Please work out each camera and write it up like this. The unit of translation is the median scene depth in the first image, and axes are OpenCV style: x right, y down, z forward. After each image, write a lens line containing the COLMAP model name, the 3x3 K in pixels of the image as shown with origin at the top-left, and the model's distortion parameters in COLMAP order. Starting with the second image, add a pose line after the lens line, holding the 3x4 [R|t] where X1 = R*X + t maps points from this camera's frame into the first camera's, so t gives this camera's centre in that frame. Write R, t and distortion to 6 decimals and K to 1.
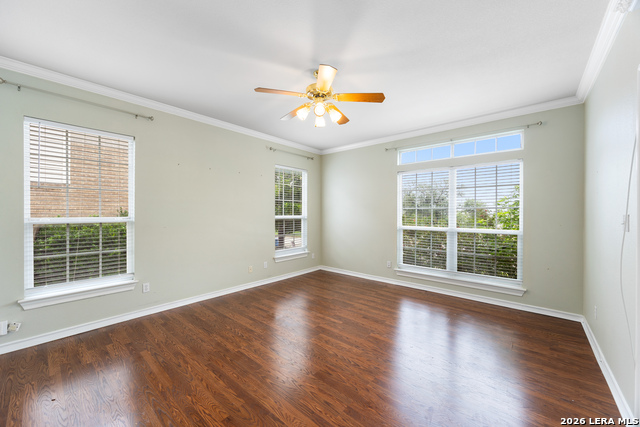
lens RADIAL K [[248.9, 0, 320.4], [0, 248.9, 212.5], [0, 0, 1]] dist [-0.001919, -0.000397]
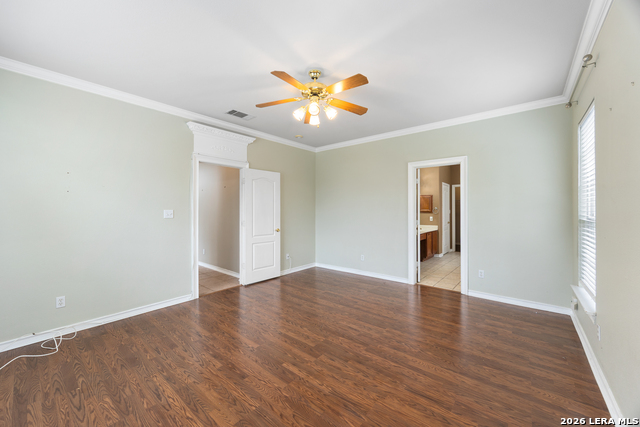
lens RADIAL K [[248.9, 0, 321.0], [0, 248.9, 211.2], [0, 0, 1]] dist [-0.001919, -0.000397]
pose [[-0.999781, 0.002620, -0.020740, -0.007403], [0.002404, 0.999943, 0.010417, -0.002711], [0.020766, 0.010365, -0.999731, 1.838344]]
